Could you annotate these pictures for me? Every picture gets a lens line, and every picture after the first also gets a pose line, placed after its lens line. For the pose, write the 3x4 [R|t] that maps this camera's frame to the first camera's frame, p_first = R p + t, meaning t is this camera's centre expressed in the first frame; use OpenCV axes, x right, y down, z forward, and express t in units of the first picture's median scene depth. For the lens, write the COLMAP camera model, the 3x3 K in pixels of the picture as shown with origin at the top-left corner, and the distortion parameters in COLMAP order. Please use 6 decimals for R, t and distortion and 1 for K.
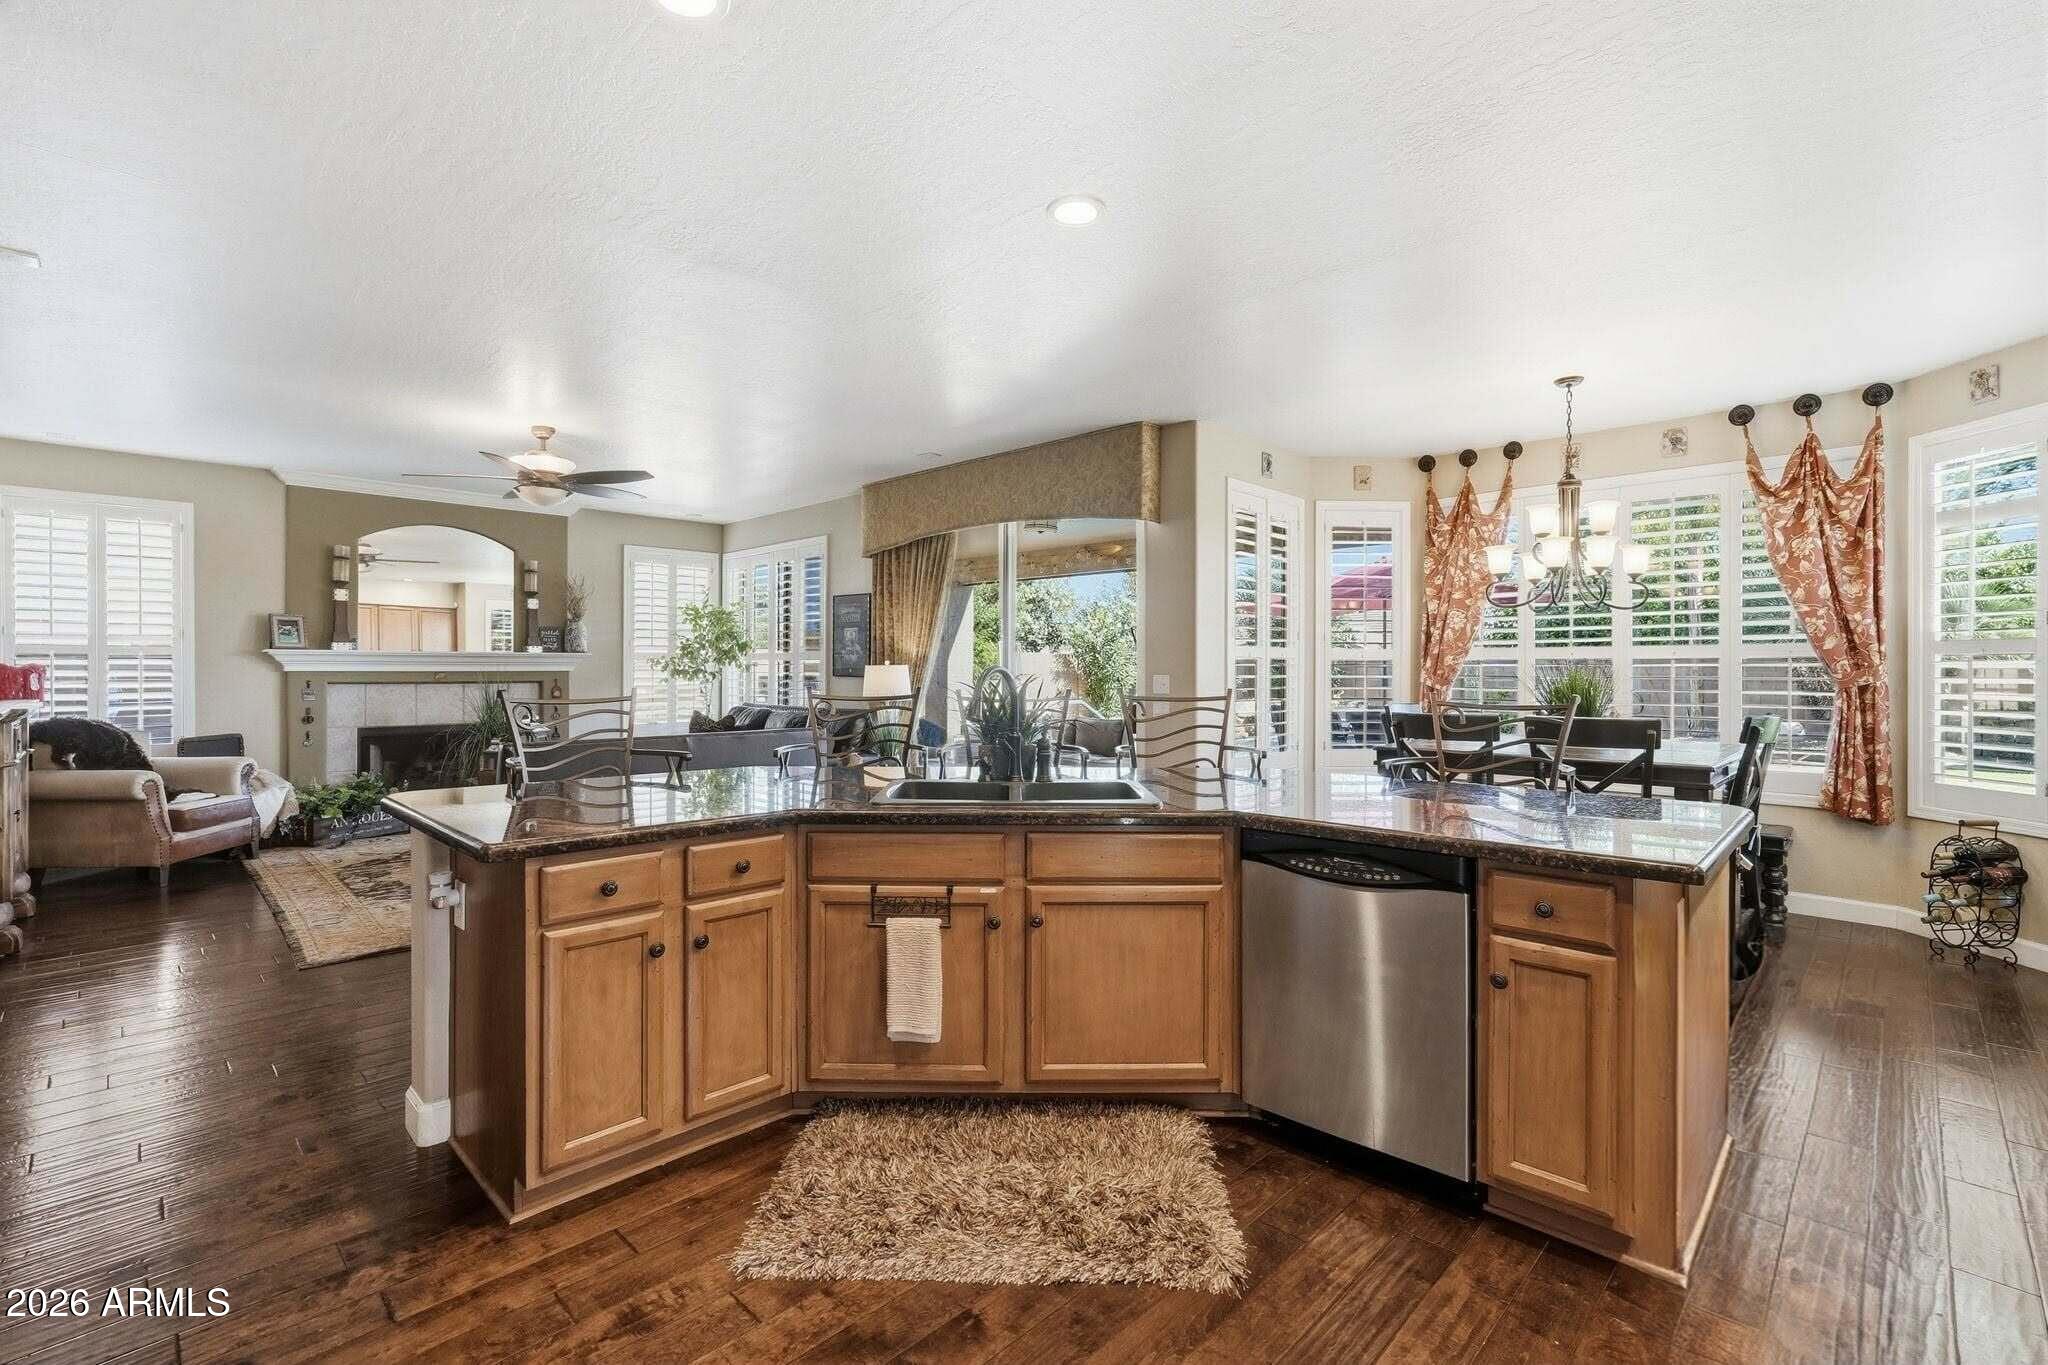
lens RADIAL K [[922.8, 0, 1035.3], [0, 922.8, 671.9], [0, 0, 1]] dist [-0.002495, 0.002944]
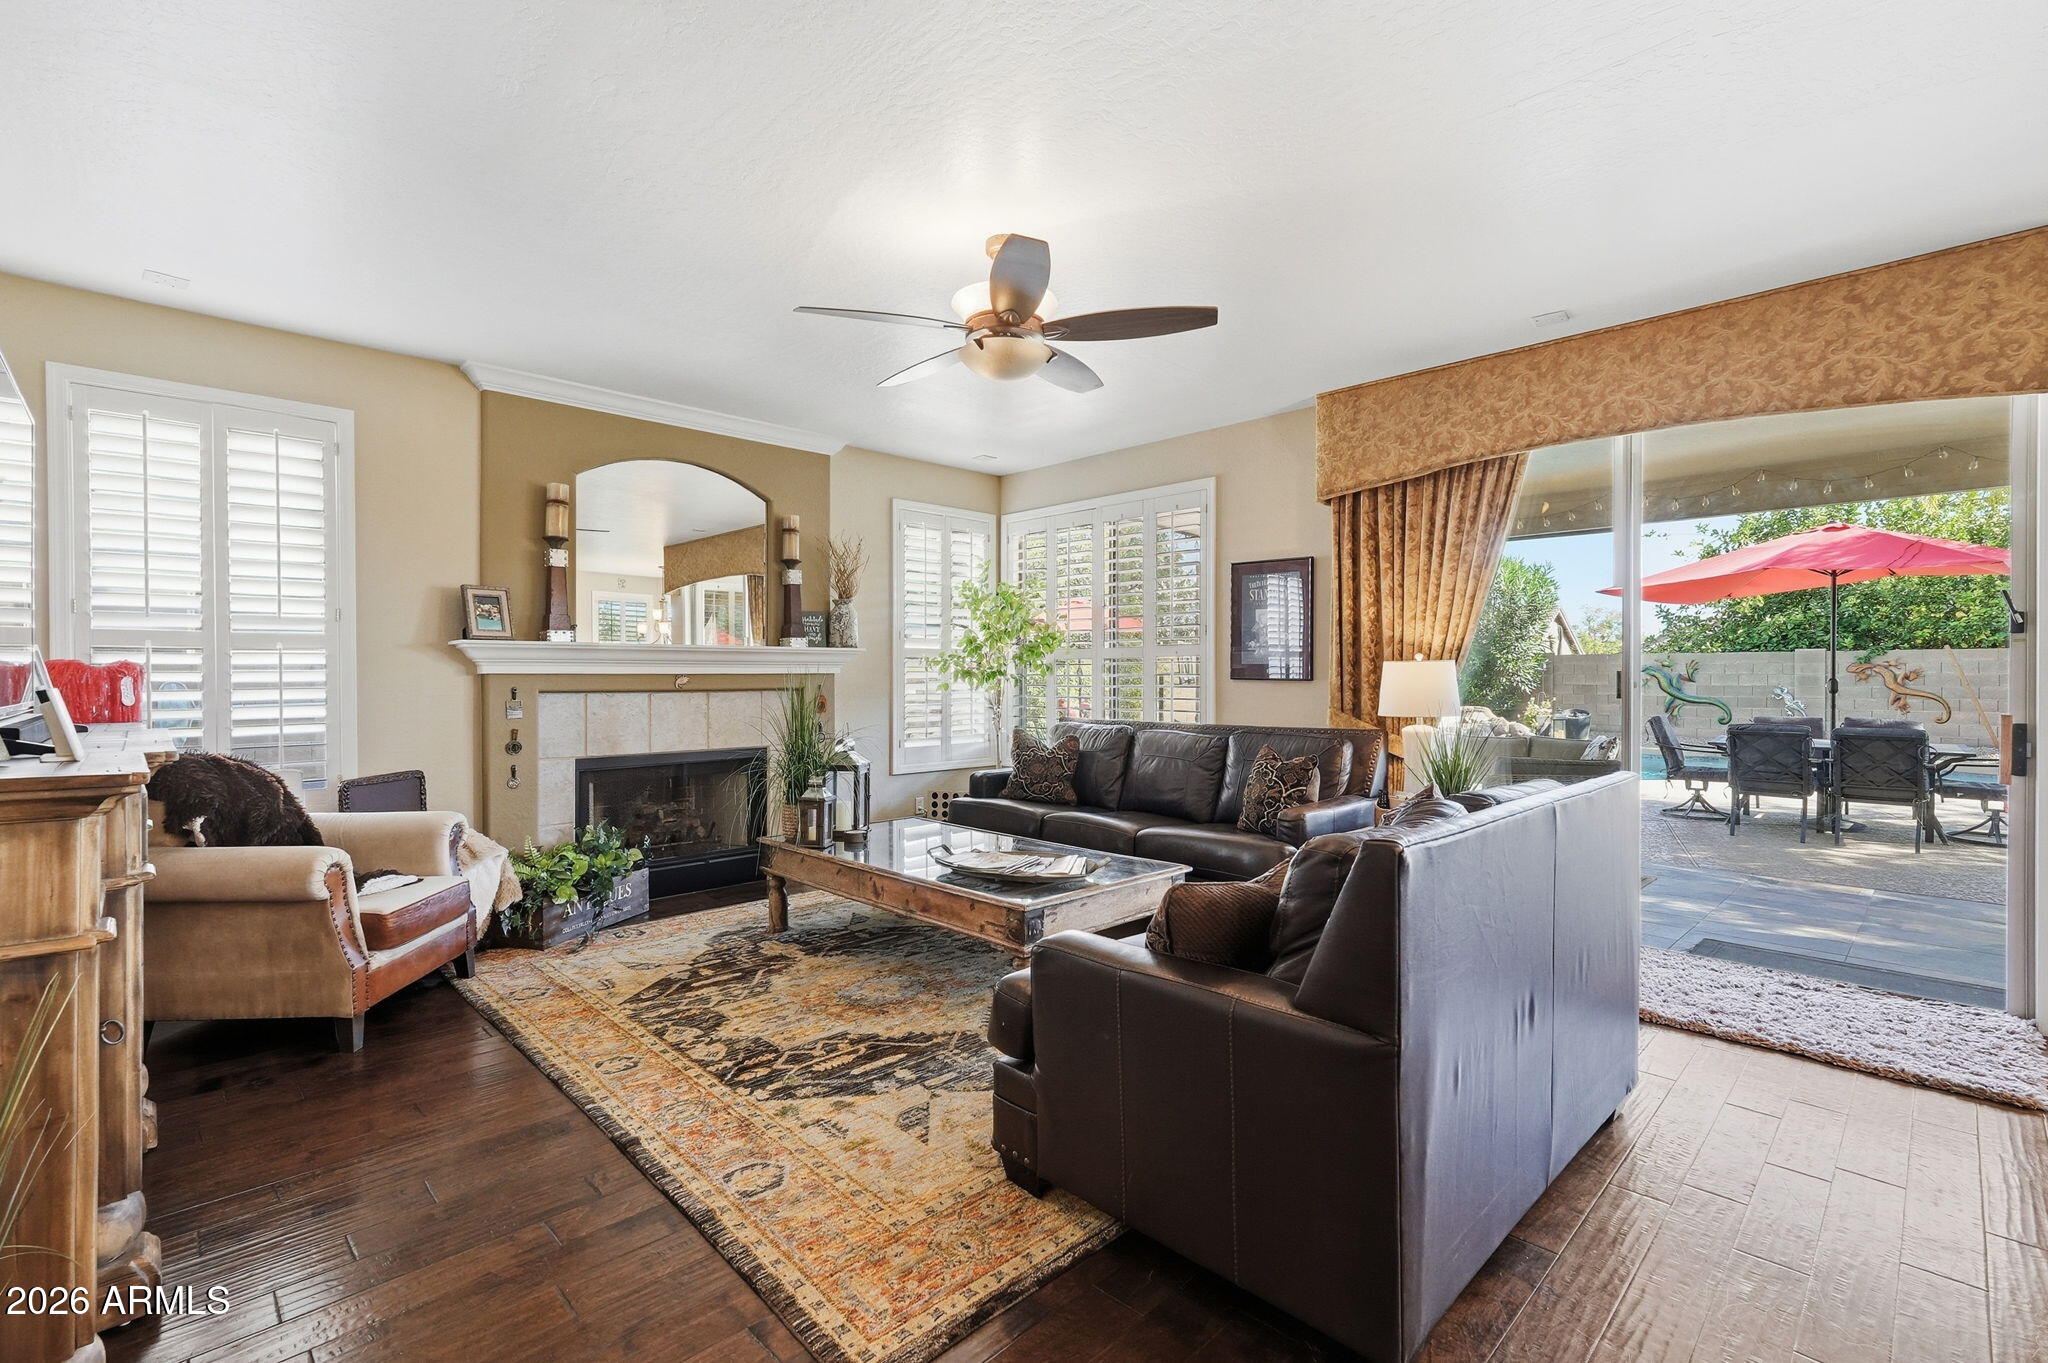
lens RADIAL K [[922.8, 0, 1009.4], [0, 922.8, 679.4], [0, 0, 1]] dist [-0.002495, 0.002944]
pose [[0.999852, -0.003245, -0.016898, -0.534047], [0.003262, 0.999994, 0.001001, 0.004623], [0.016895, -0.001056, 0.999857, 0.439905]]
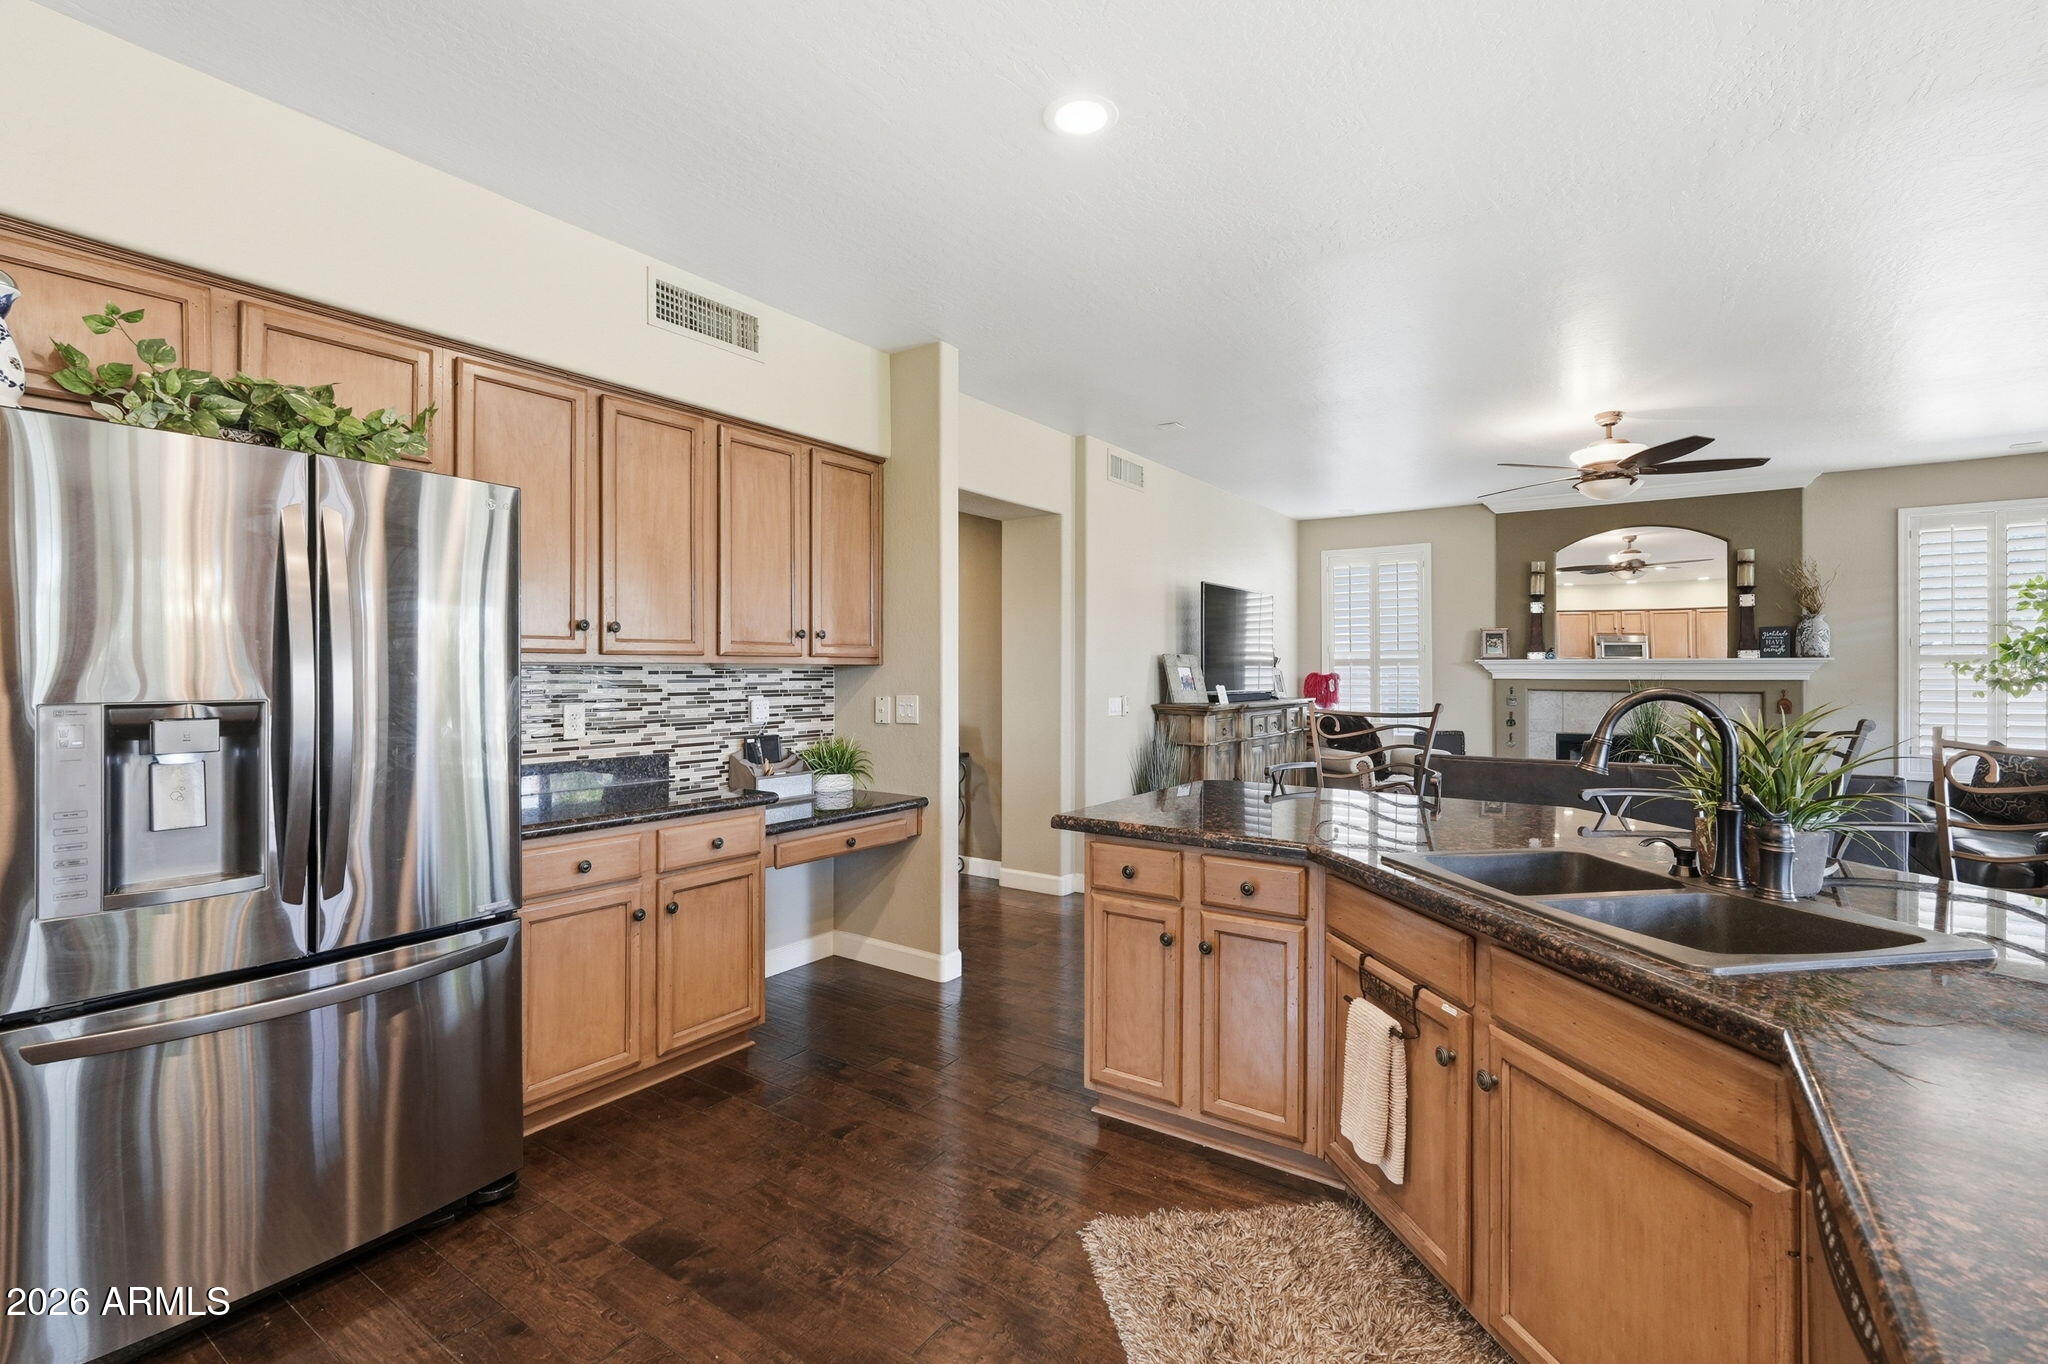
lens RADIAL K [[934.5, 0, 978.4], [0, 934.5, 665.2], [0, 0, 1]] dist [-0.001834, 0.001632]
pose [[0.144781, -0.006594, -0.989442, 0.287210], [-0.003120, 0.999970, -0.007120, -0.008996], [0.989459, 0.004118, 0.144756, 0.258891]]
